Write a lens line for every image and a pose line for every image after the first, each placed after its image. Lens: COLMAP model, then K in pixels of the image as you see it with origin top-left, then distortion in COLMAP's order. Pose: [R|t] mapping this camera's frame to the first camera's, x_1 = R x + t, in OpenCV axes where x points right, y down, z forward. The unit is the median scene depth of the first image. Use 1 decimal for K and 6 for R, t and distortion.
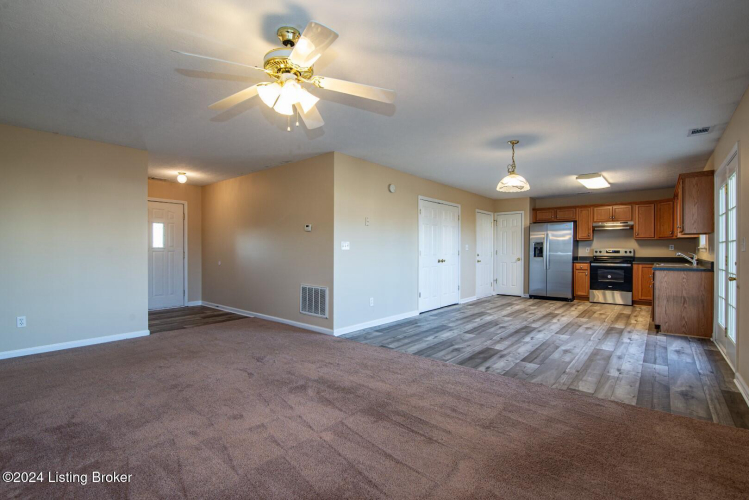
lens RADIAL K [[350.2, 0, 370.8], [0, 350.2, 262.5], [0, 0, 1]] dist [-0.013950, -0.001130]
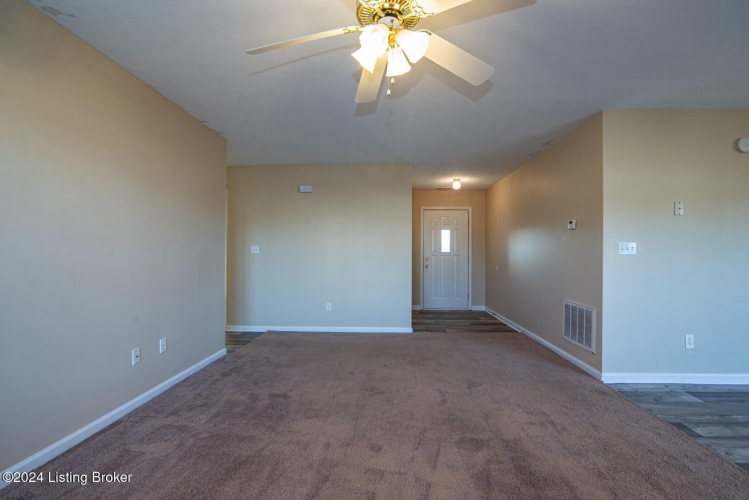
lens RADIAL K [[350.2, 0, 378.6], [0, 350.2, 249.5], [0, 0, 1]] dist [-0.013950, -0.001130]
pose [[0.615292, -0.010200, -0.788233, 0.159002], [-0.030880, 0.998837, -0.037030, -0.006119], [0.787694, 0.047124, 0.614262, 0.242313]]
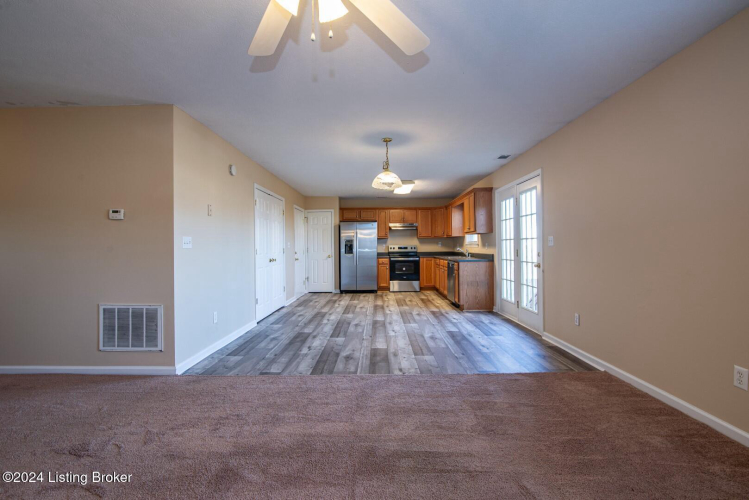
lens RADIAL K [[350.2, 0, 368.4], [0, 350.2, 249.9], [0, 0, 1]] dist [-0.013950, -0.001130]
pose [[0.761138, -0.012020, 0.648478, -0.256880], [0.032254, 0.999293, -0.019335, -0.007225], [-0.647787, 0.035632, 0.760987, 0.237793]]
